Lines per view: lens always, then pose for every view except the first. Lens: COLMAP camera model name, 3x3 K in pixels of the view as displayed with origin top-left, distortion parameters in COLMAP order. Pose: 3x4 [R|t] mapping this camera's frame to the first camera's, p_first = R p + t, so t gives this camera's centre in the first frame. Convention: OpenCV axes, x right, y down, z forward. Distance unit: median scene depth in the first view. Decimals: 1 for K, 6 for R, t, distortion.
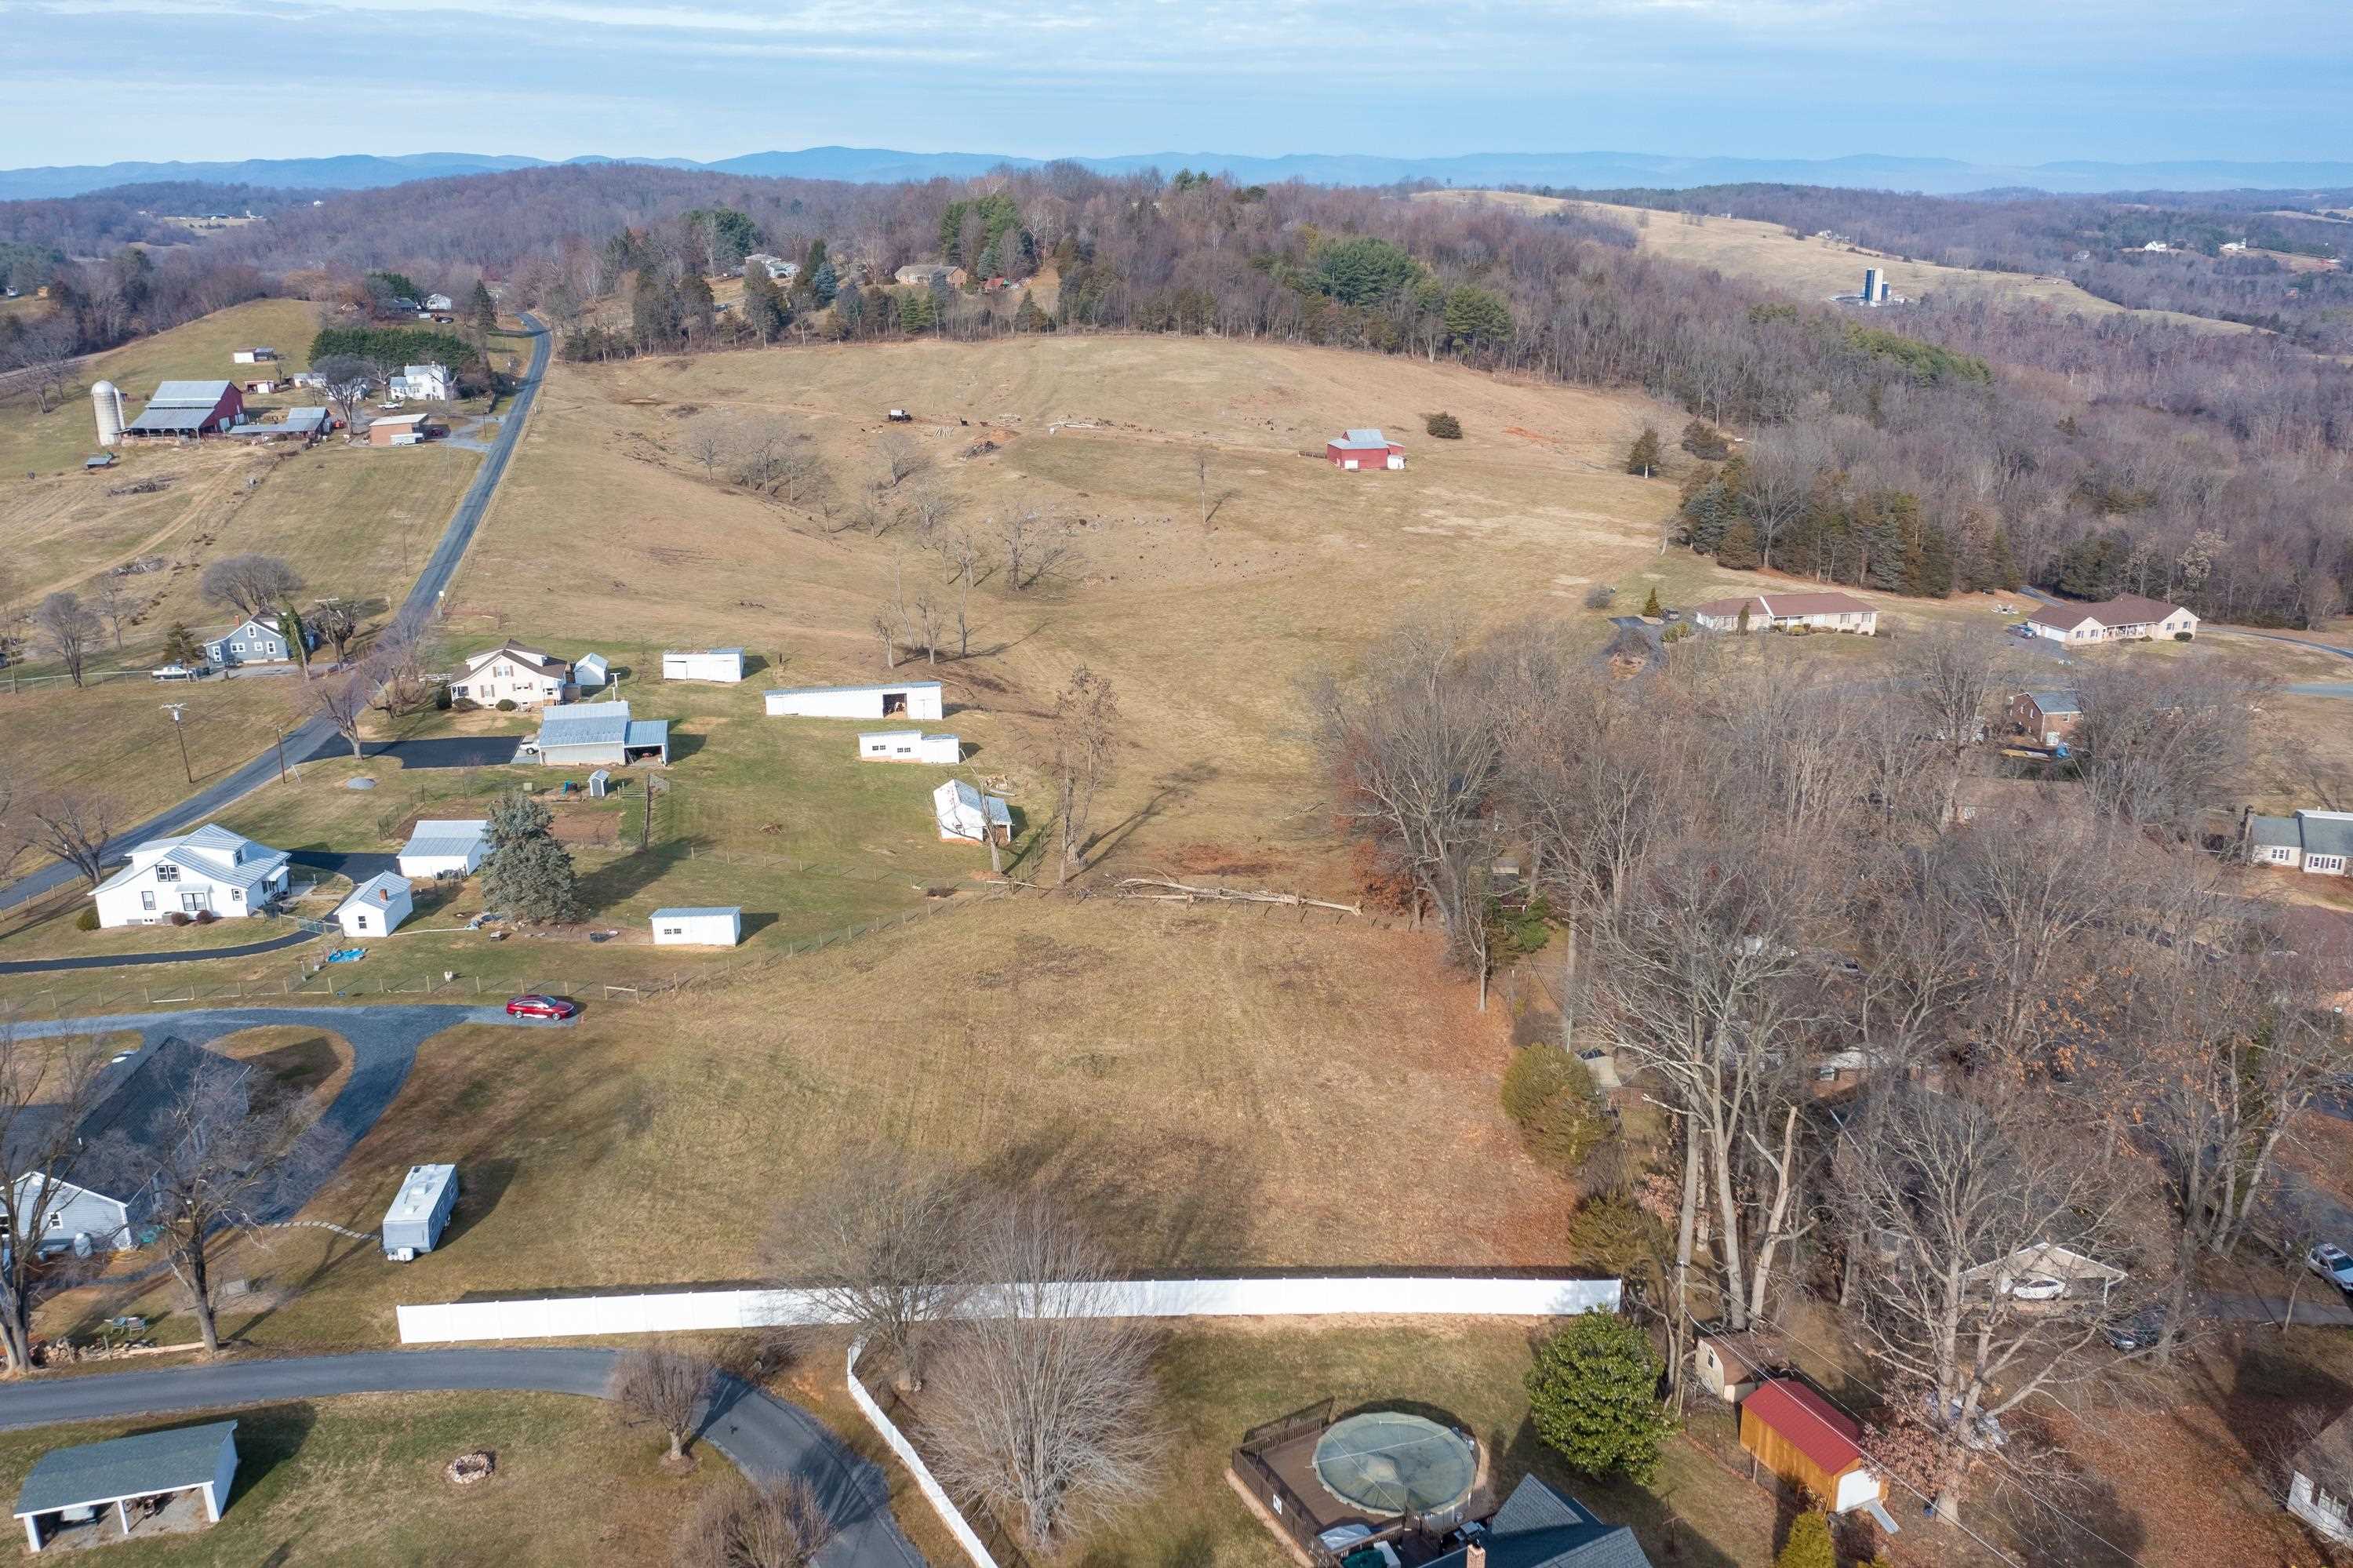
lens RADIAL K [[1866.2, 0, 1173.0], [0, 1866.2, 785.0], [0, 0, 1]] dist [-0.025427, 0.018043]
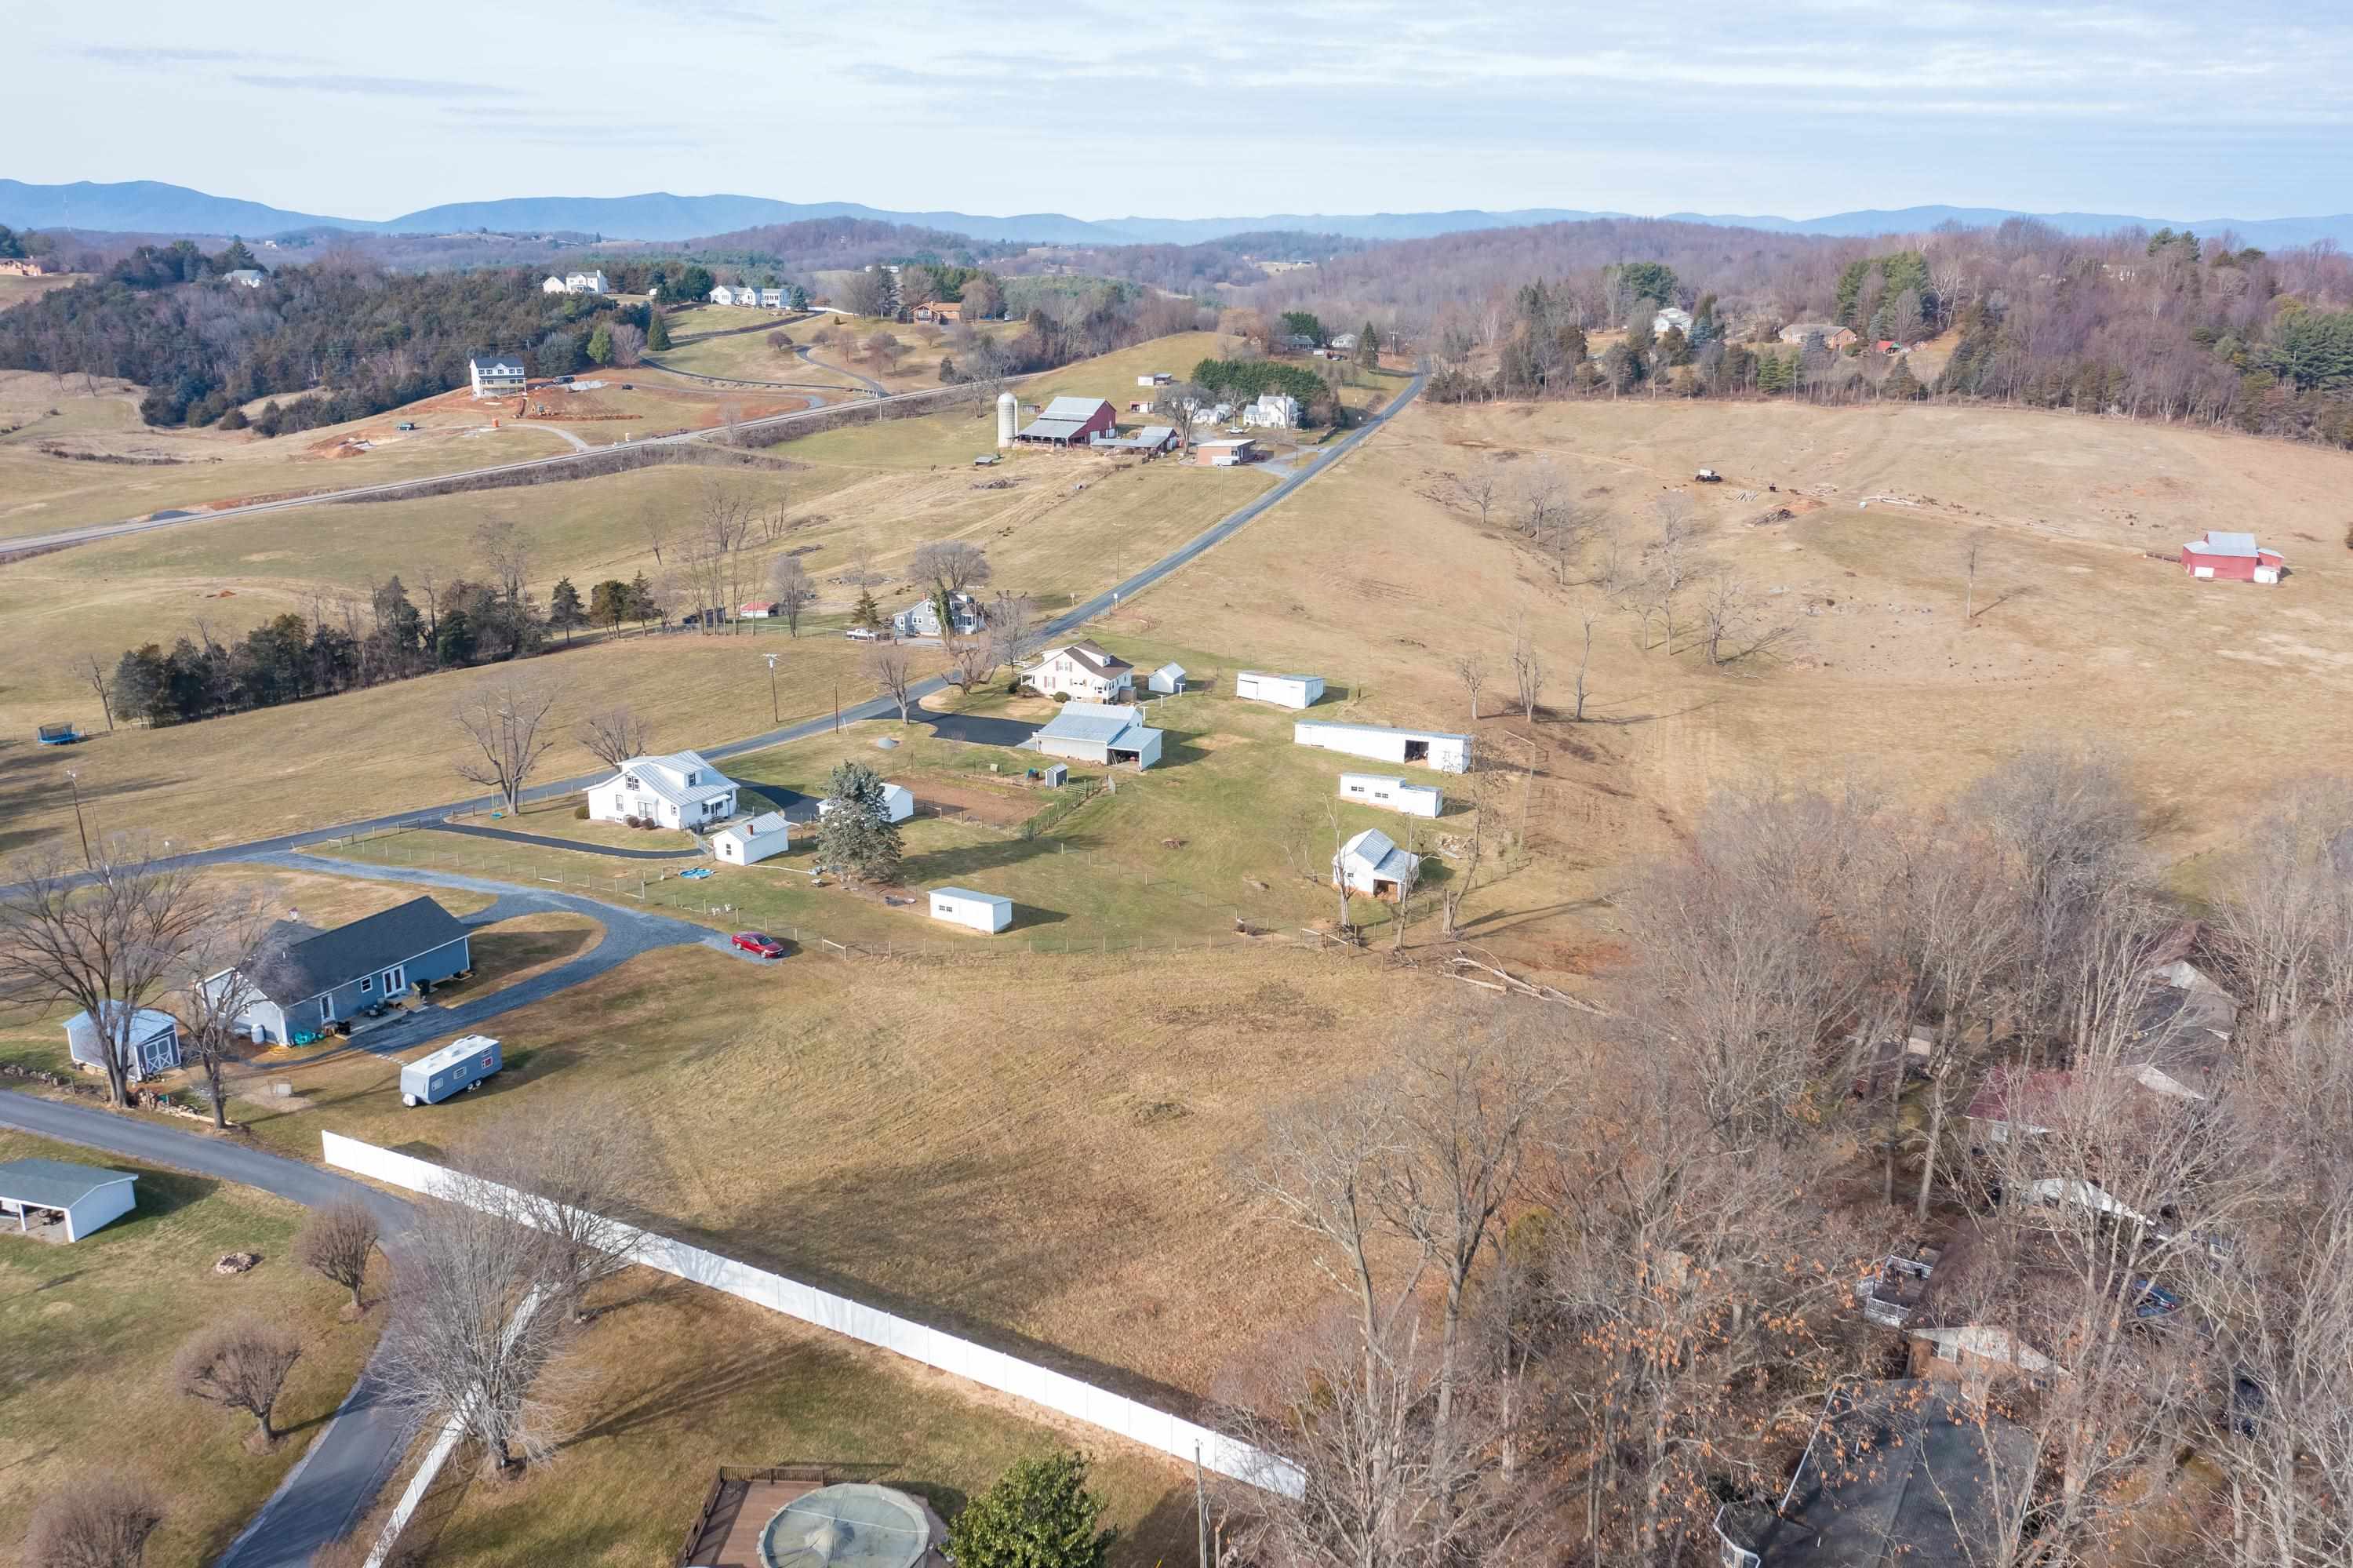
lens RADIAL K [[1866.2, 0, 1172.2], [0, 1866.2, 783.7], [0, 0, 1]] dist [-0.025427, 0.018043]
pose [[0.853005, 0.155943, -0.498060, 0.127081], [-0.170191, 0.985264, 0.017009, -0.011442], [0.493373, 0.070257, 0.866976, 0.043095]]
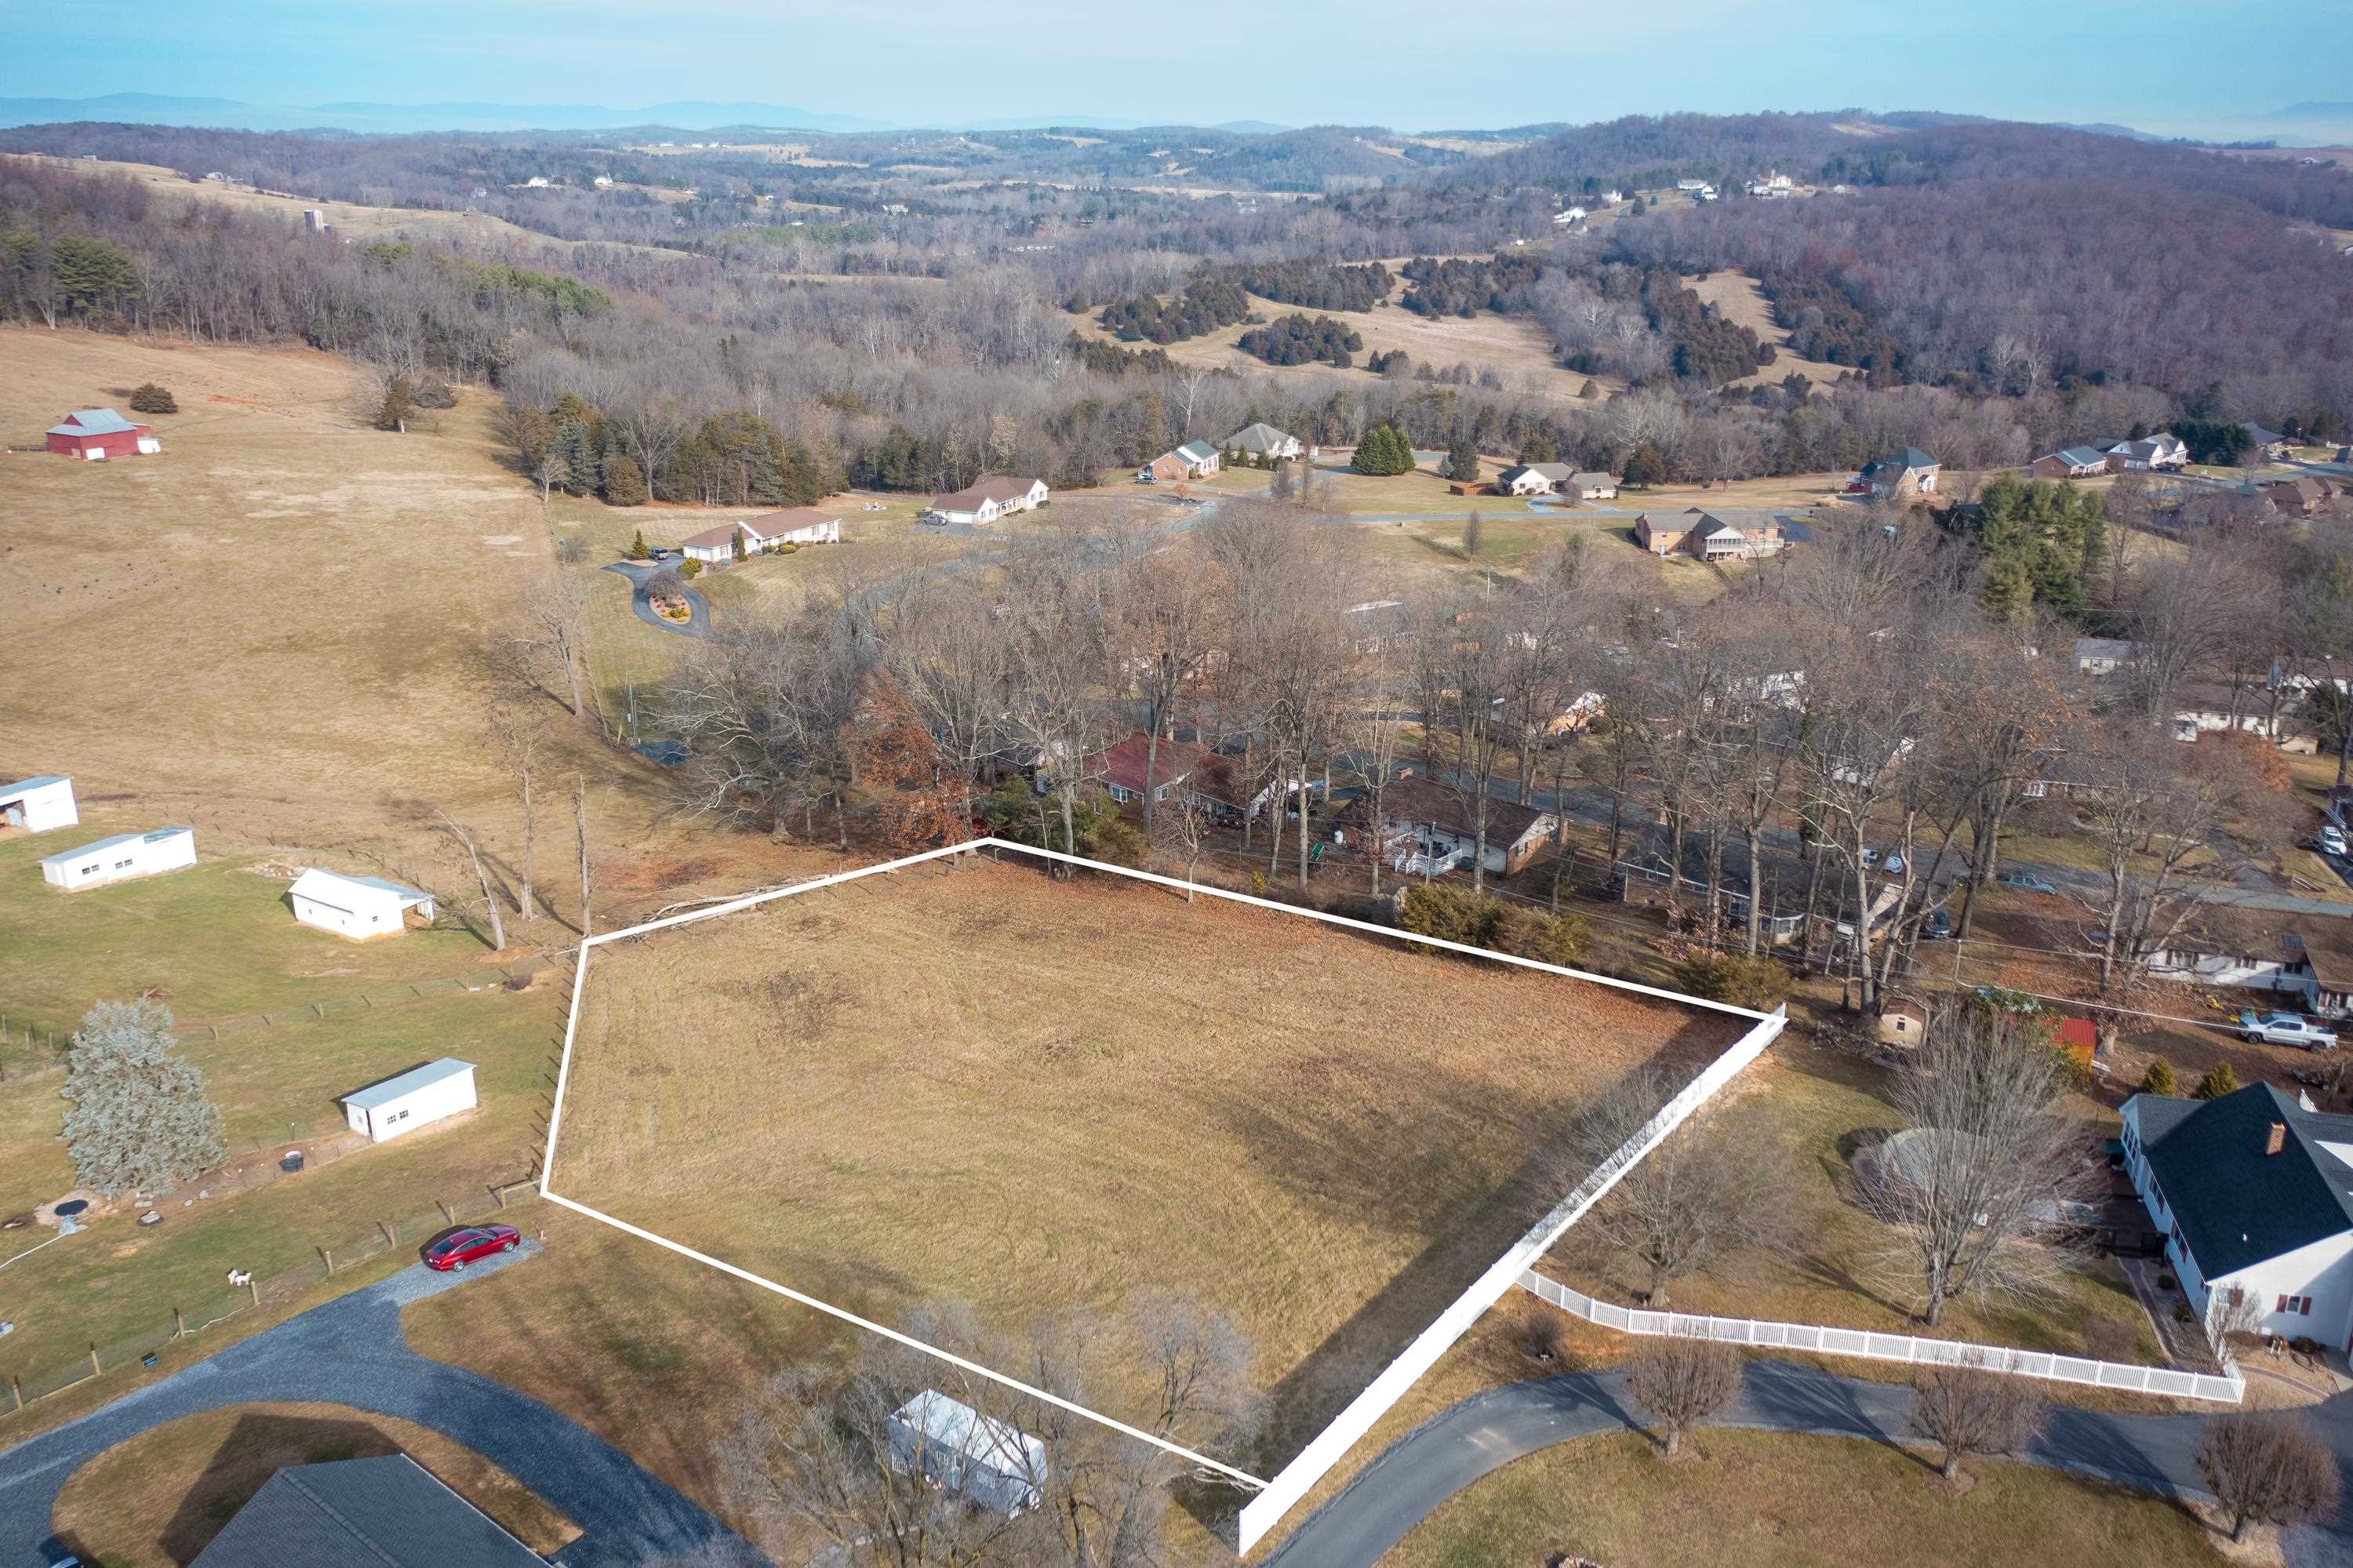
lens RADIAL K [[1866.2, 0, 1175.8], [0, 1866.2, 781.5], [0, 0, 1]] dist [-0.025427, 0.018043]
pose [[0.673778, -0.238725, 0.699309, -0.185568], [0.219937, 0.968274, 0.118634, -0.022974], [-0.705443, 0.073870, 0.704906, 0.092650]]
